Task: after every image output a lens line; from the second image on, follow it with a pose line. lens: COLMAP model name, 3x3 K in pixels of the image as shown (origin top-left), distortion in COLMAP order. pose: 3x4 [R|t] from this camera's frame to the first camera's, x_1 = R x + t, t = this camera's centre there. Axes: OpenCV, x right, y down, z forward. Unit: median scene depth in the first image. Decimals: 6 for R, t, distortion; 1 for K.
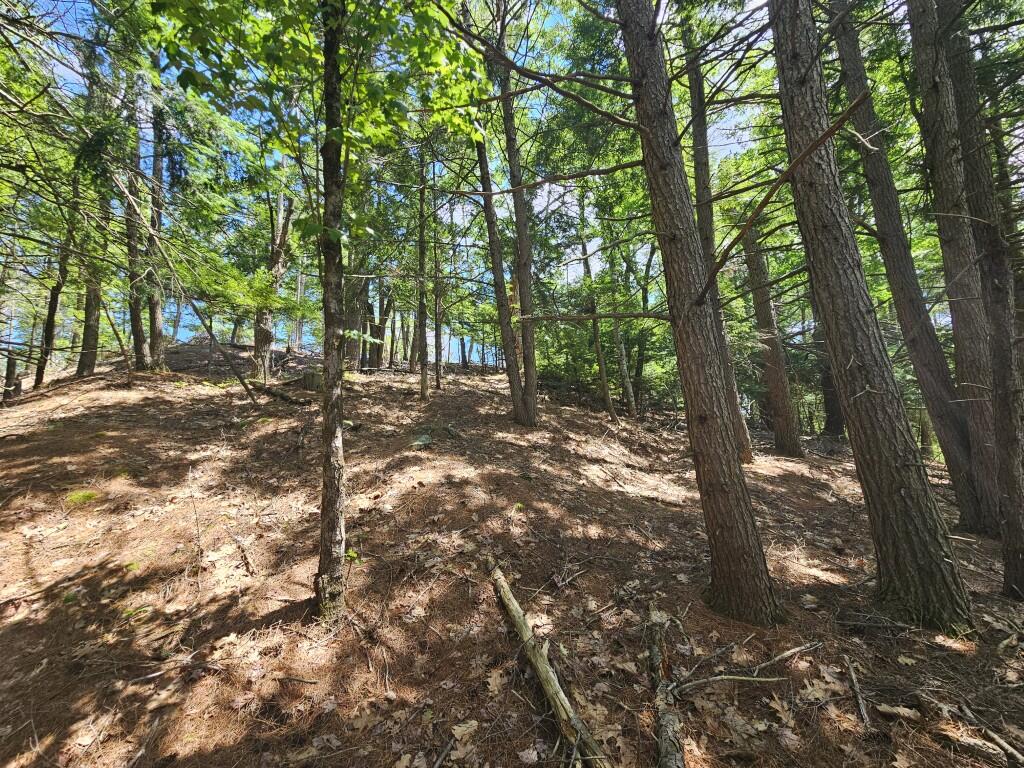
lens RADIAL K [[415.9, 0, 512.0], [0, 415.9, 384.0], [0, 0, 1]] dist [0.000536, 0.001007]
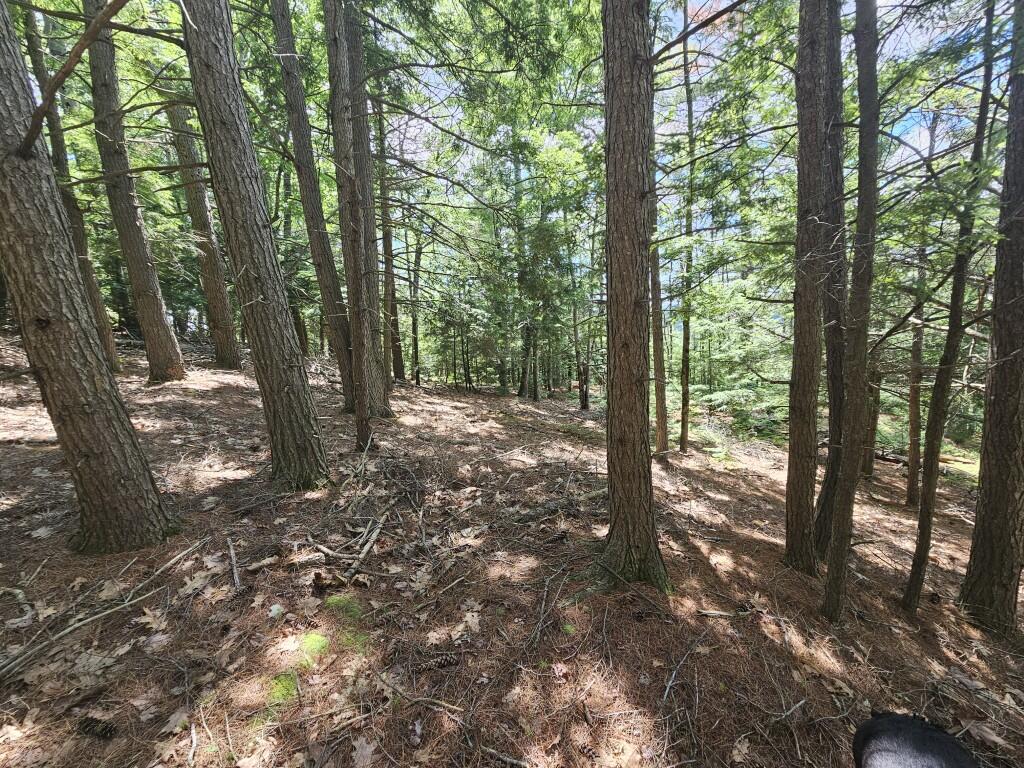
lens RADIAL K [[415.9, 0, 512.0], [0, 415.9, 384.0], [0, 0, 1]] dist [0.000536, 0.001007]
pose [[0.426688, -0.102764, 0.898541, 0.116346], [-0.077881, 0.985658, 0.149711, 0.013728], [-0.901039, -0.133859, 0.412565, -0.059822]]
